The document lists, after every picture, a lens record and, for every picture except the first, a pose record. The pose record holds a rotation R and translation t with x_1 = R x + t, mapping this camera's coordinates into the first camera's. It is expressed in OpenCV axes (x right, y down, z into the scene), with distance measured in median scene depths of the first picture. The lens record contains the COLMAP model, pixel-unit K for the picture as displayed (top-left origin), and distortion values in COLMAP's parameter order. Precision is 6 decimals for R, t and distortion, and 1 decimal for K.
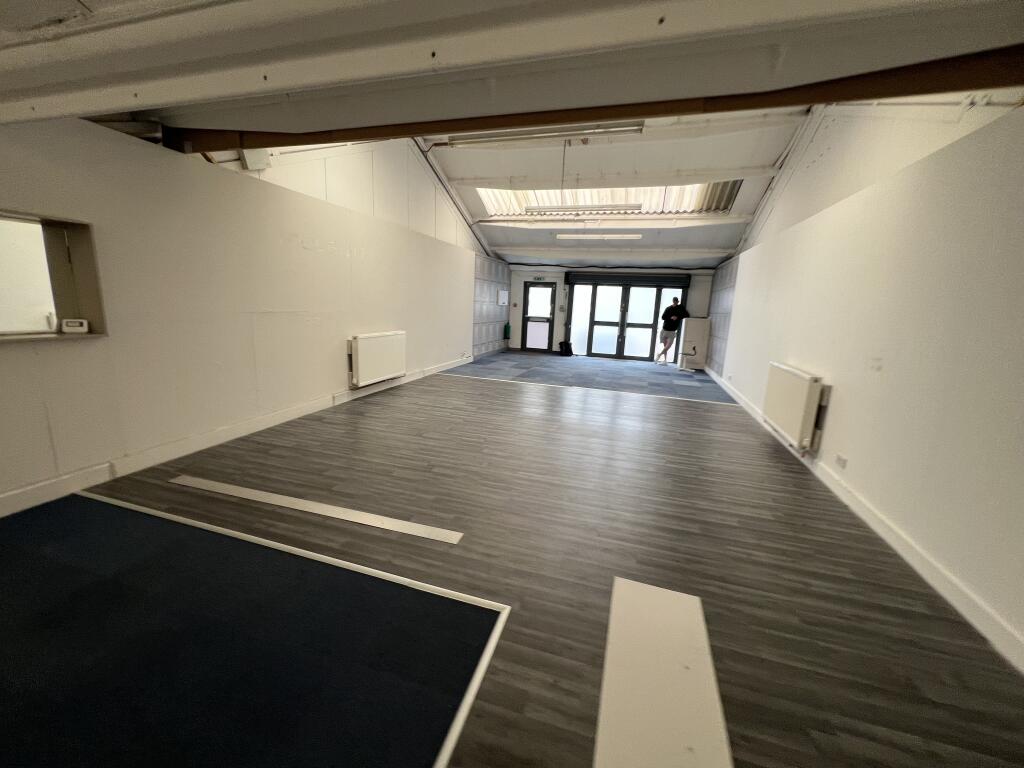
lens RADIAL K [[408.3, 0, 512.7], [0, 408.3, 388.1], [0, 0, 1]] dist [0.000274, 0.000957]
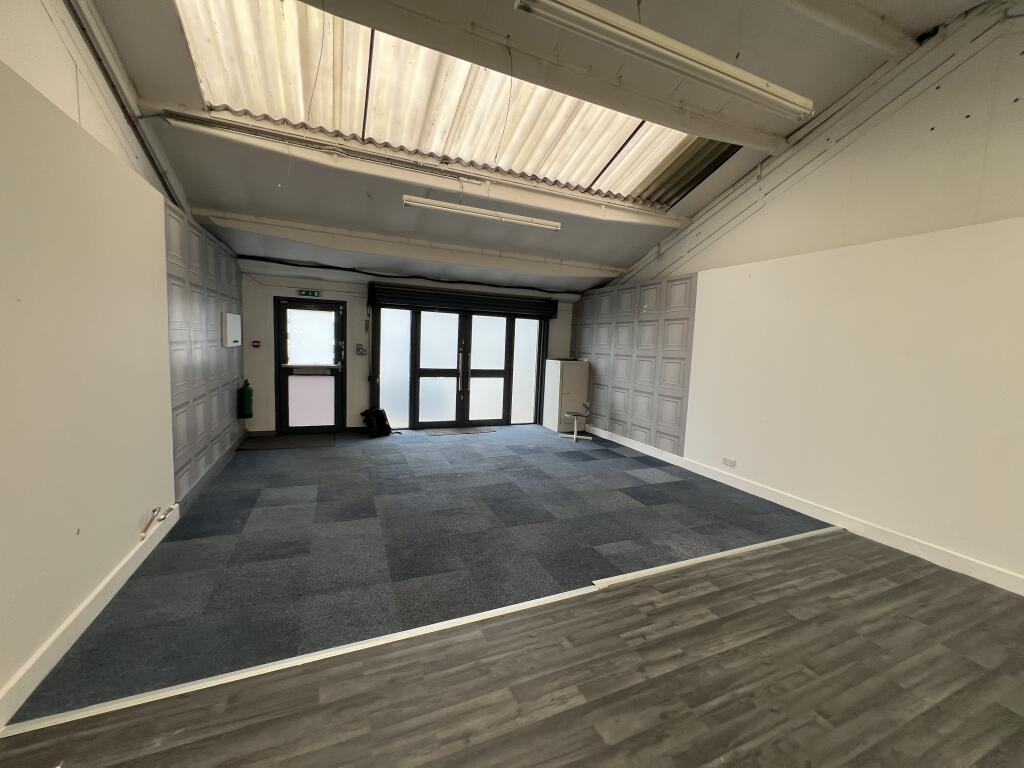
lens RADIAL K [[408.3, 0, 508.0], [0, 408.3, 384.5], [0, 0, 1]] dist [0.000274, 0.000957]
pose [[0.767804, -0.077277, 0.636007, -0.079303], [0.124617, 0.991753, -0.029939, -0.109062], [-0.628449, 0.102245, 0.771102, 0.465009]]
